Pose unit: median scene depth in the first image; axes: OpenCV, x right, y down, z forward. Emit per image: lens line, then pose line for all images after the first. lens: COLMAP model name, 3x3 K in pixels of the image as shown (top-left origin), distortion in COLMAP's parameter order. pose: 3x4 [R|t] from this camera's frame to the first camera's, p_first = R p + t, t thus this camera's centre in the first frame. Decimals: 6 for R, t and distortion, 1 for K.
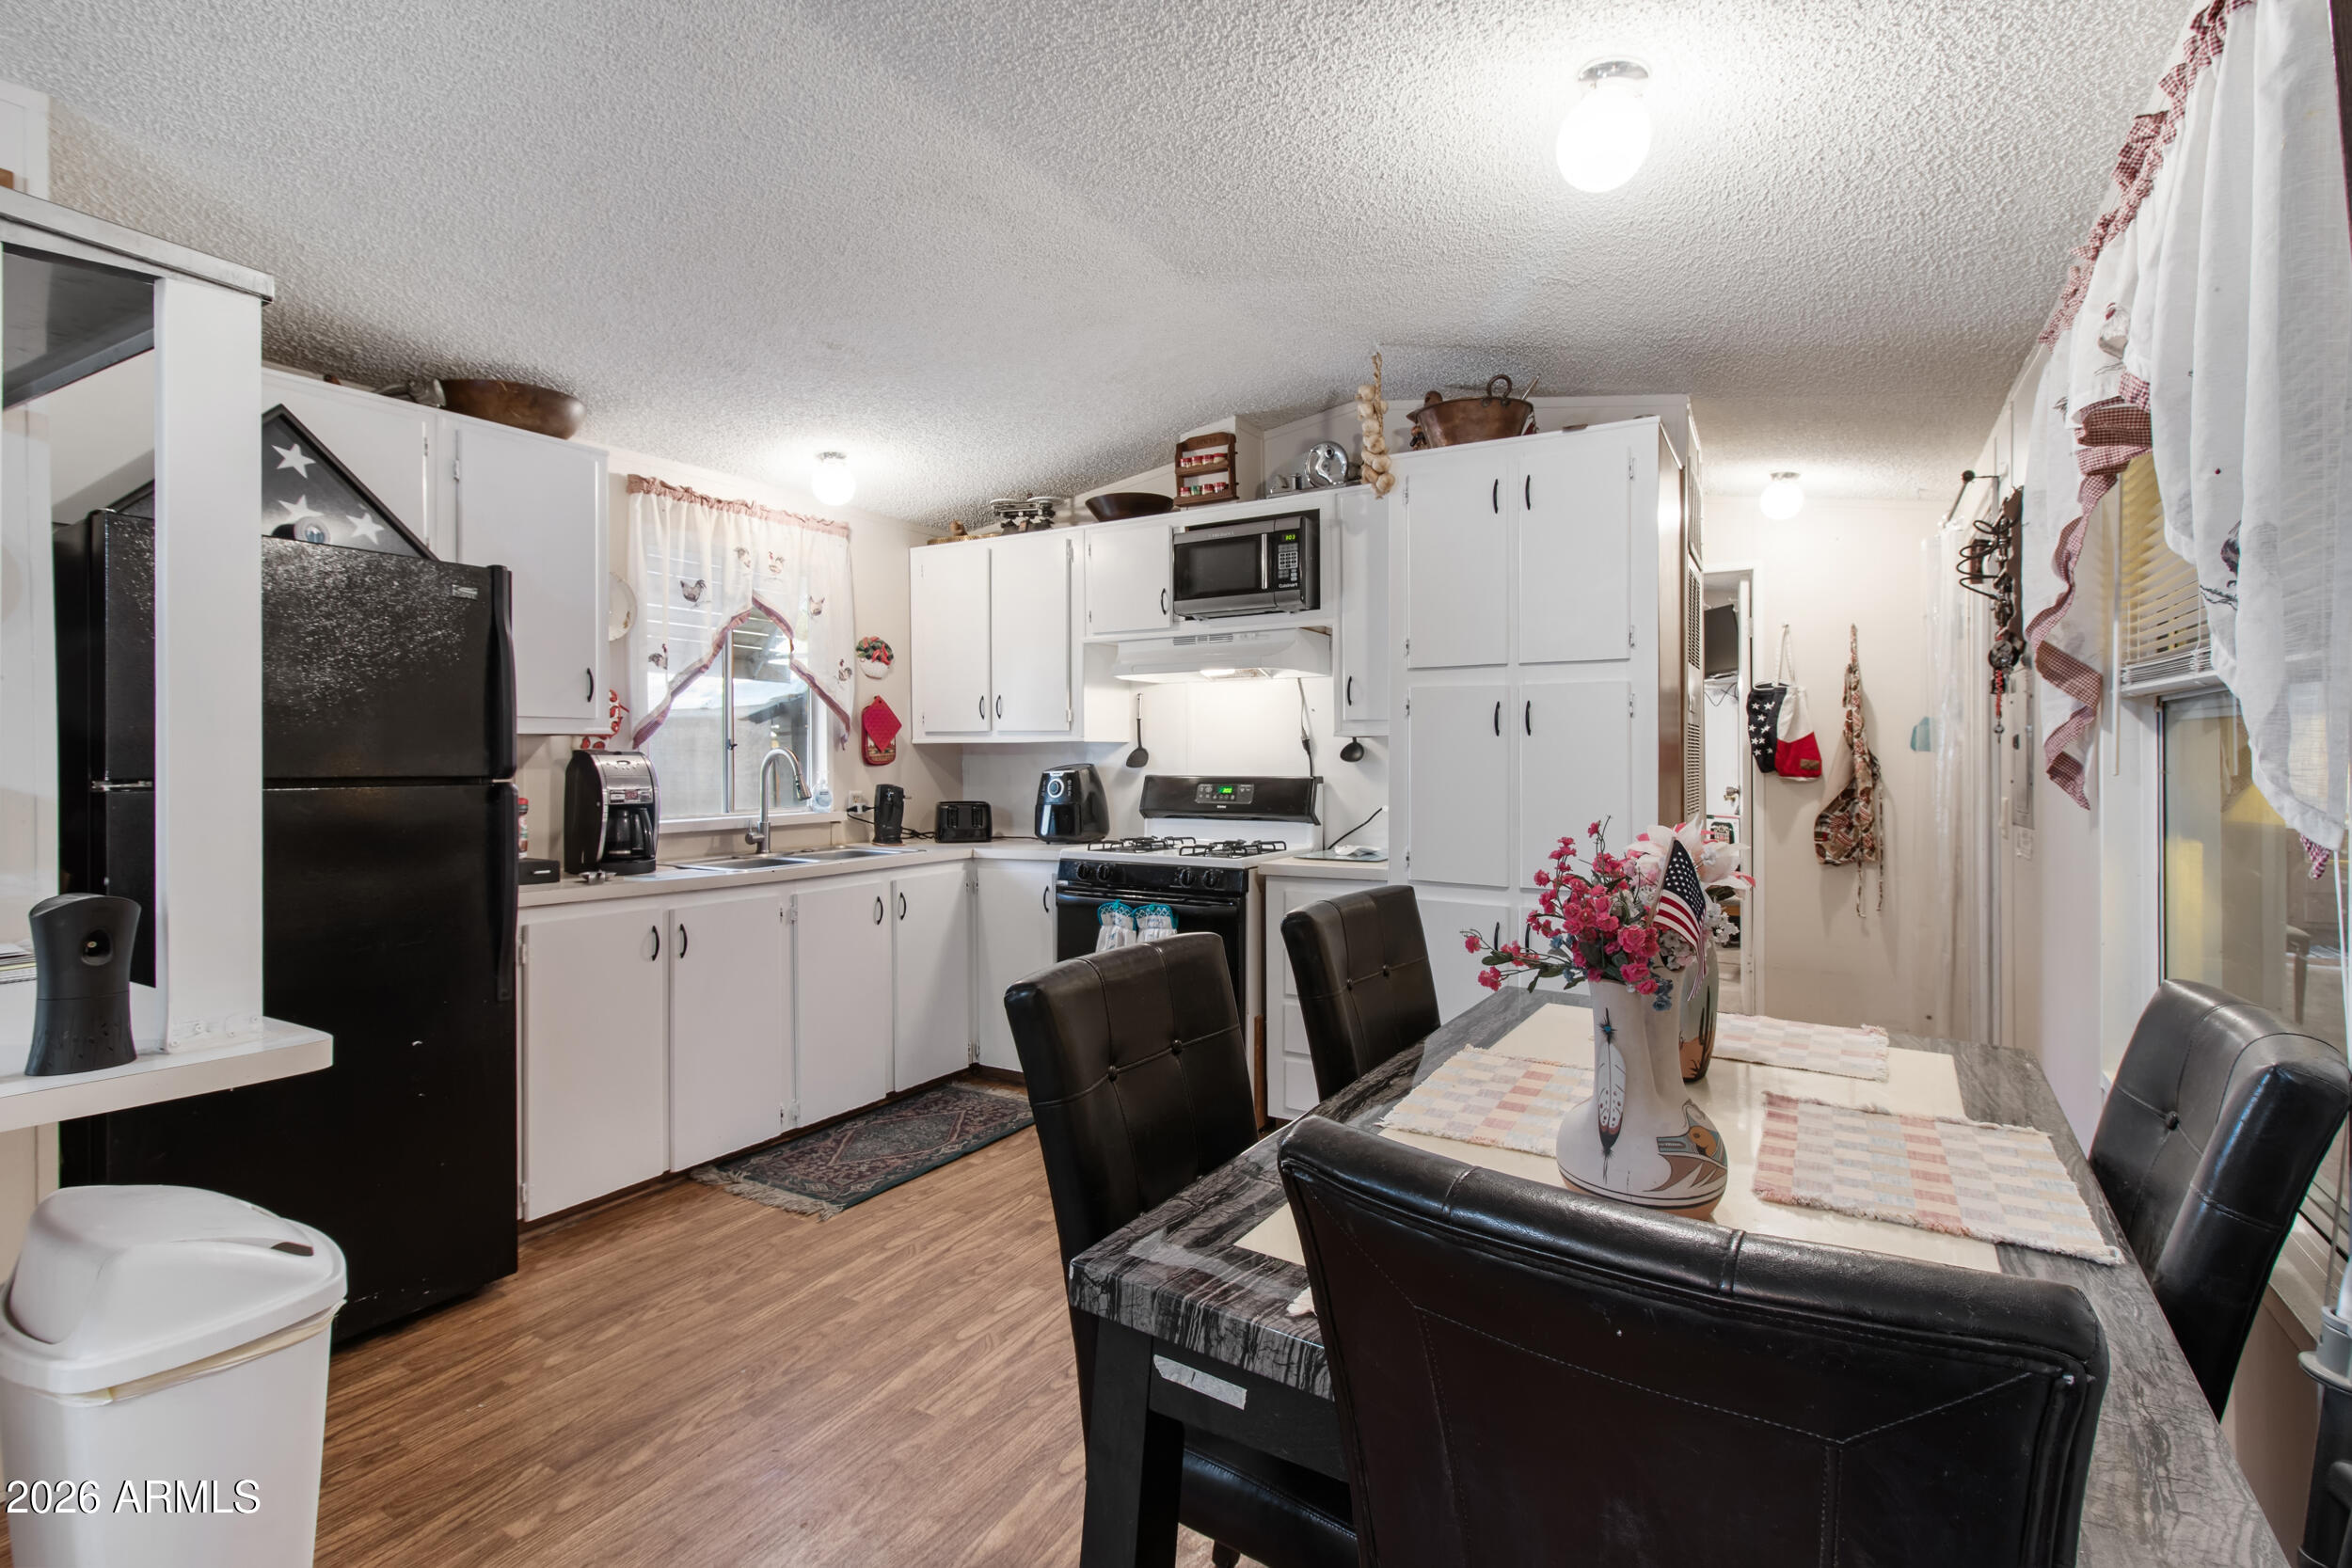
lens RADIAL K [[1090.9, 0, 1167.5], [0, 1090.9, 768.7], [0, 0, 1]] dist [0.007033, 0.000711]
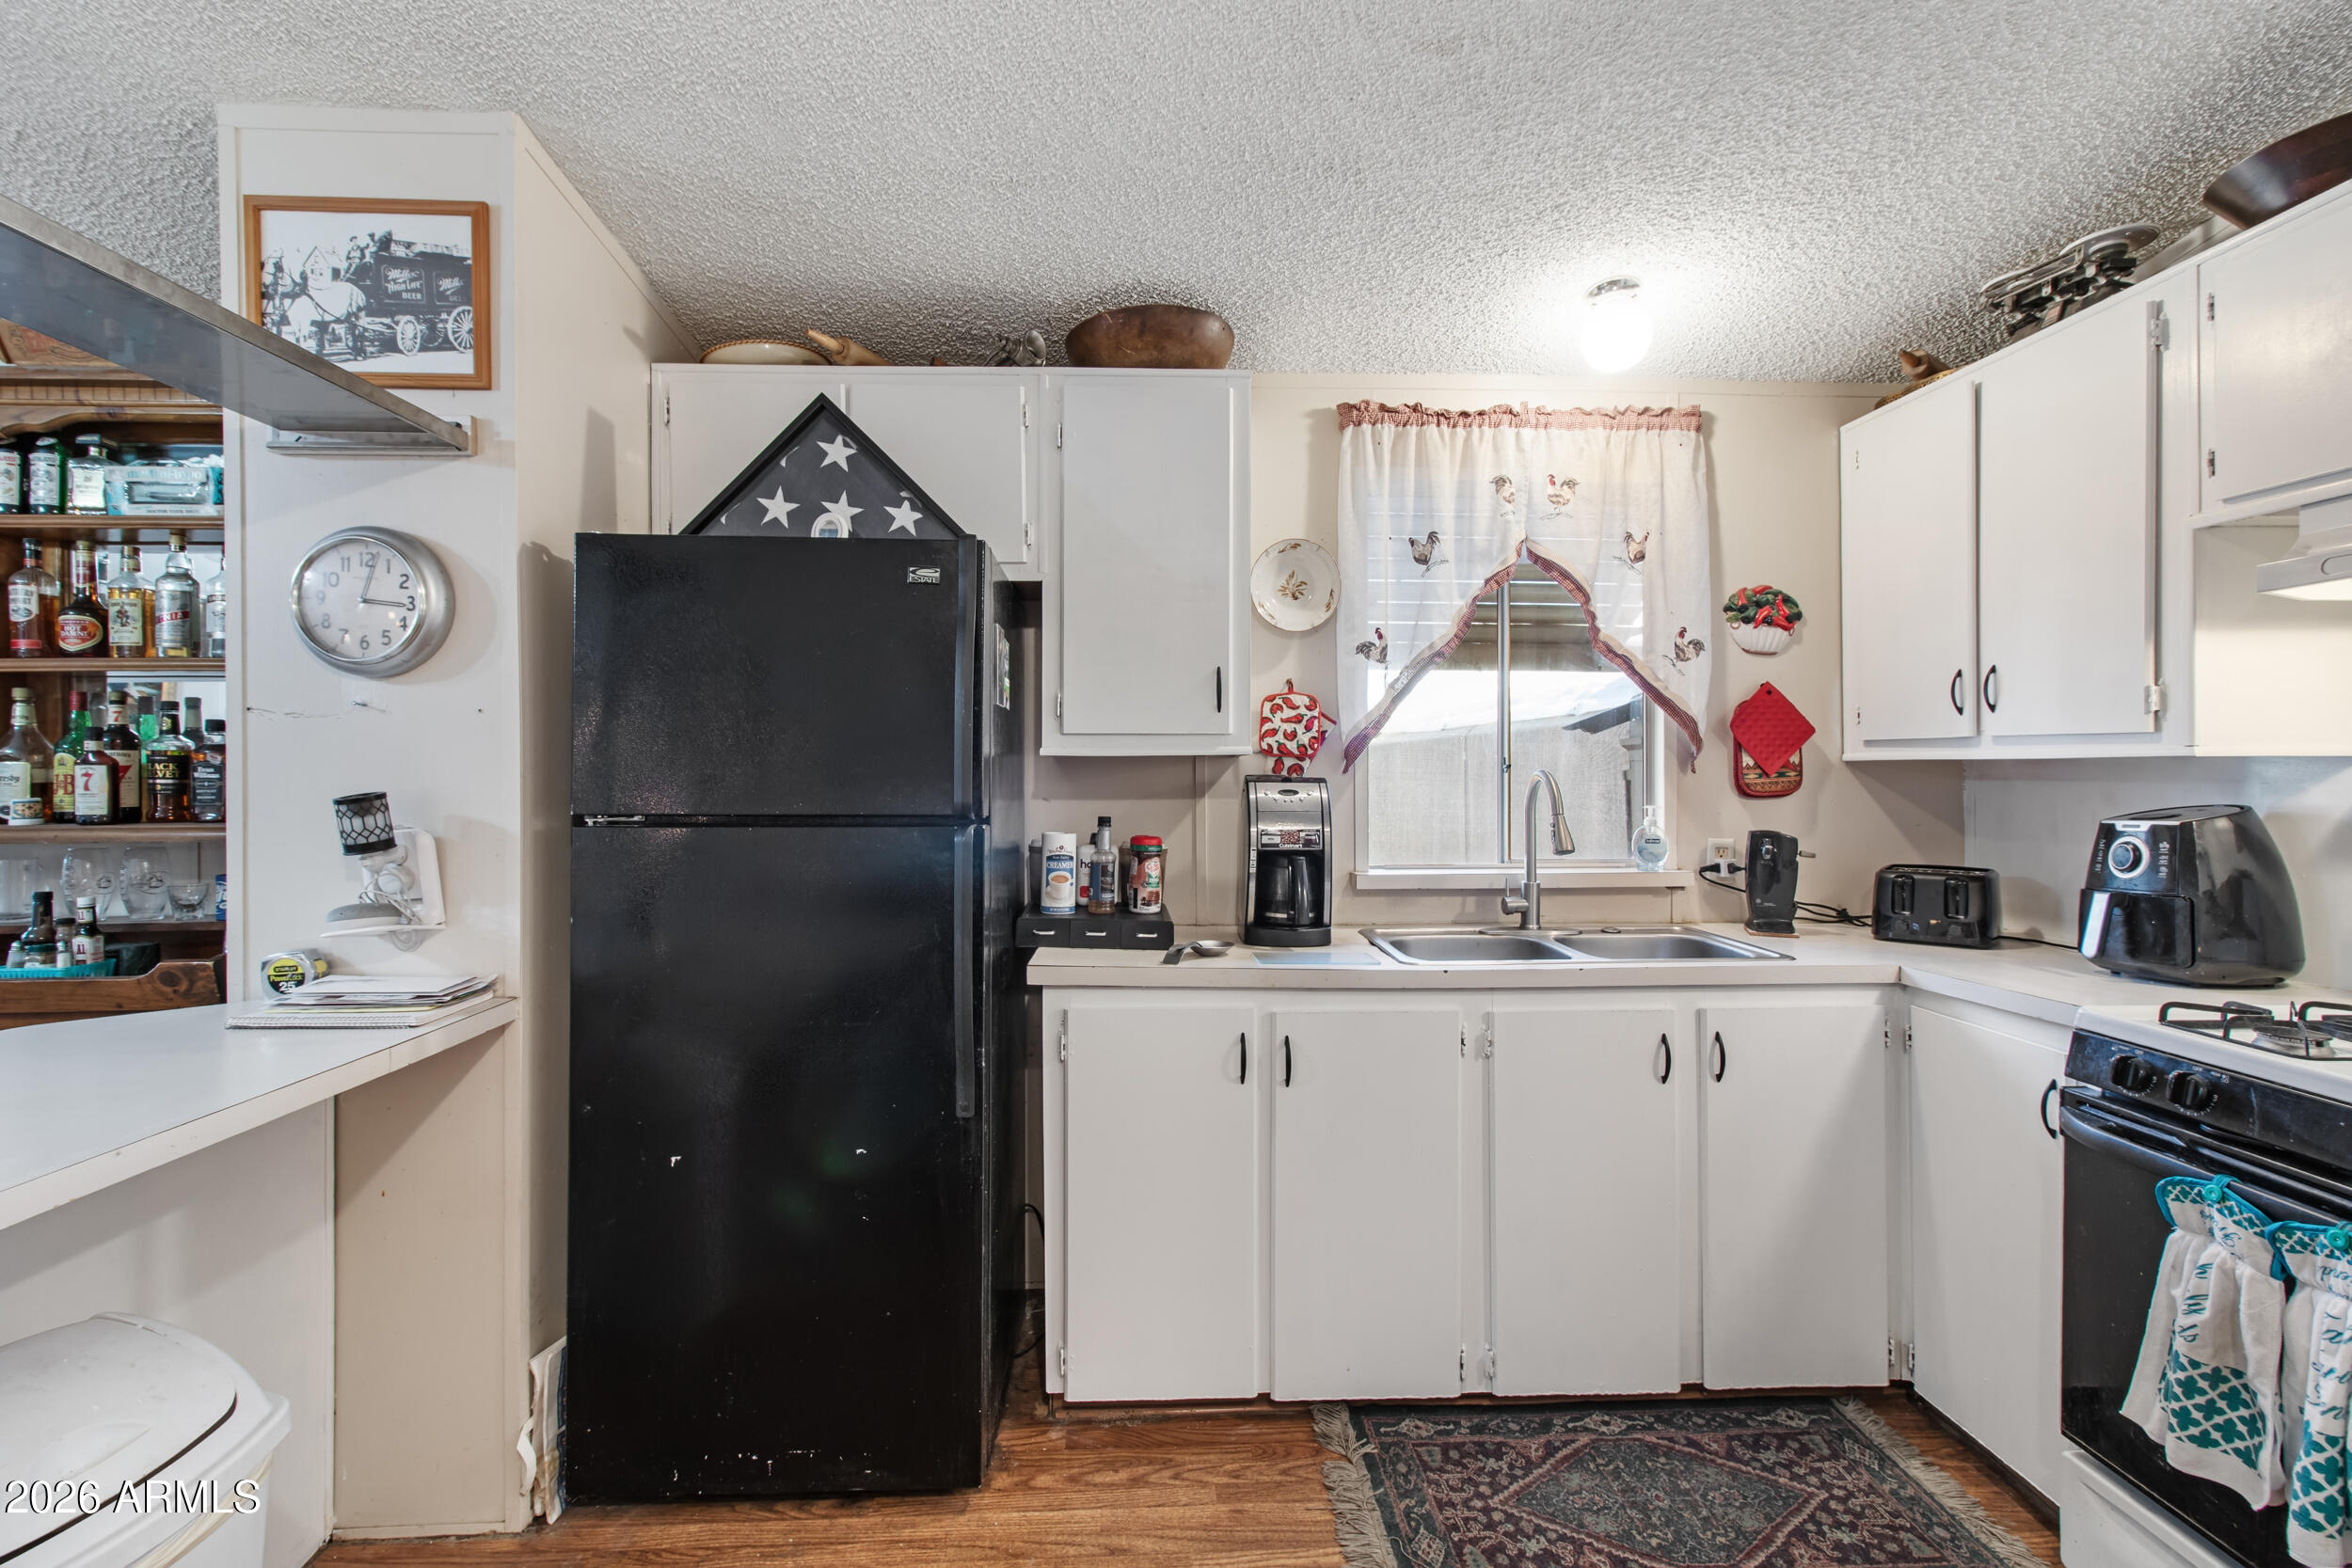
lens RADIAL K [[1090.9, 0, 1183.3], [0, 1090.9, 777.3], [0, 0, 1]] dist [0.007033, 0.000711]
pose [[0.569605, 0.007390, -0.821885, 0.056634], [-0.009351, 0.999953, 0.002510, -0.014794], [0.821865, 0.006256, 0.569647, 0.448788]]
